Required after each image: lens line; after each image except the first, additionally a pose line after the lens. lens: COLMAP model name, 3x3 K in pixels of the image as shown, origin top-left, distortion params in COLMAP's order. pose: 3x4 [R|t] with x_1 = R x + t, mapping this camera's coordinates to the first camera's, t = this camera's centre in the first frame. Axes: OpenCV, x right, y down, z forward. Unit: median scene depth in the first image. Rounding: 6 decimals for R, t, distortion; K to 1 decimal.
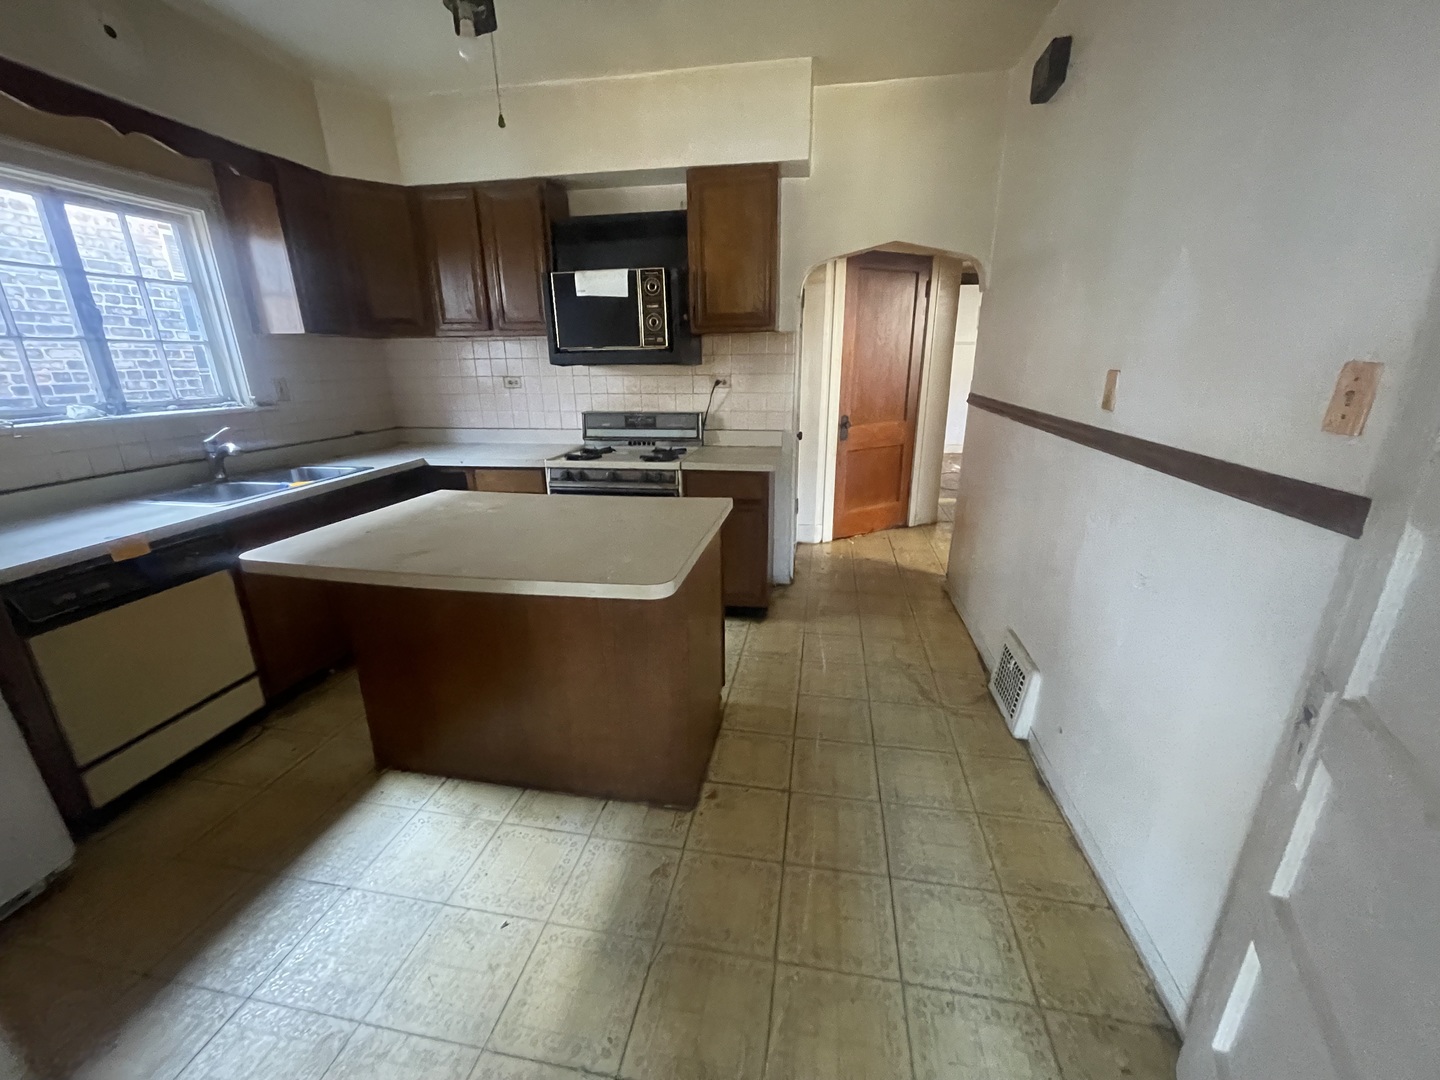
lens RADIAL K [[578.6, 0, 715.1], [0, 578.6, 546.0], [0, 0, 1]] dist [-0.001276, -0.000988]
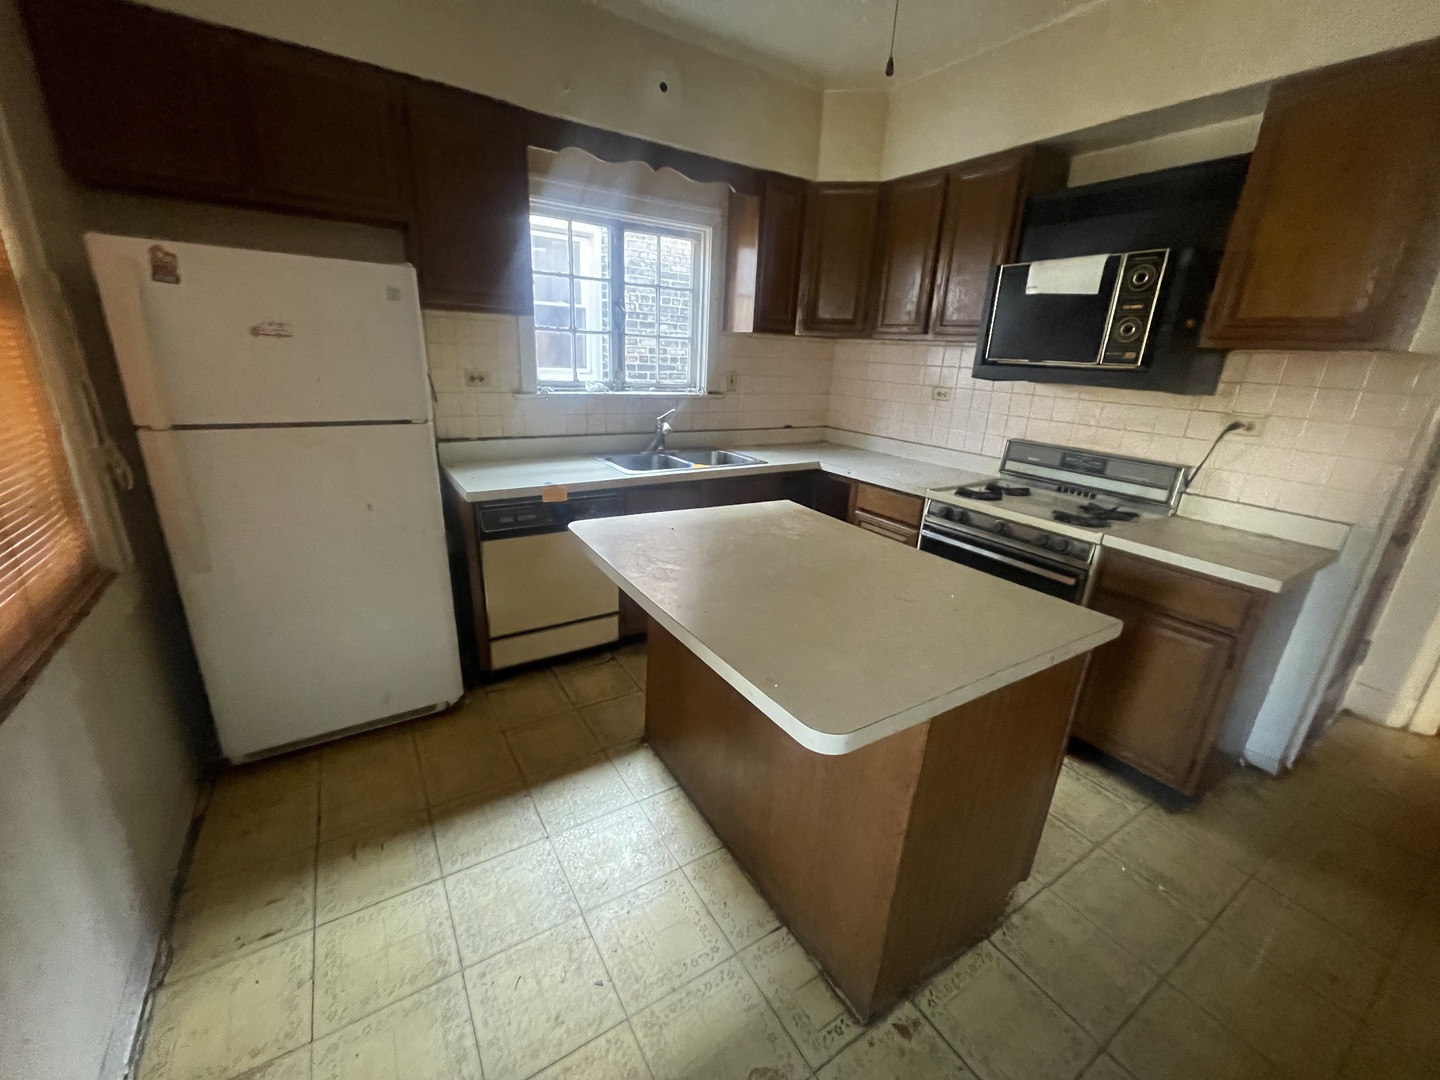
lens RADIAL K [[578.6, 0, 715.1], [0, 578.6, 546.0], [0, 0, 1]] dist [-0.001276, -0.000988]
pose [[0.677903, 0.275184, -0.681705, 0.097872], [-0.275929, 0.954746, 0.111012, -0.079916], [0.681404, 0.112847, 0.723156, 0.192969]]
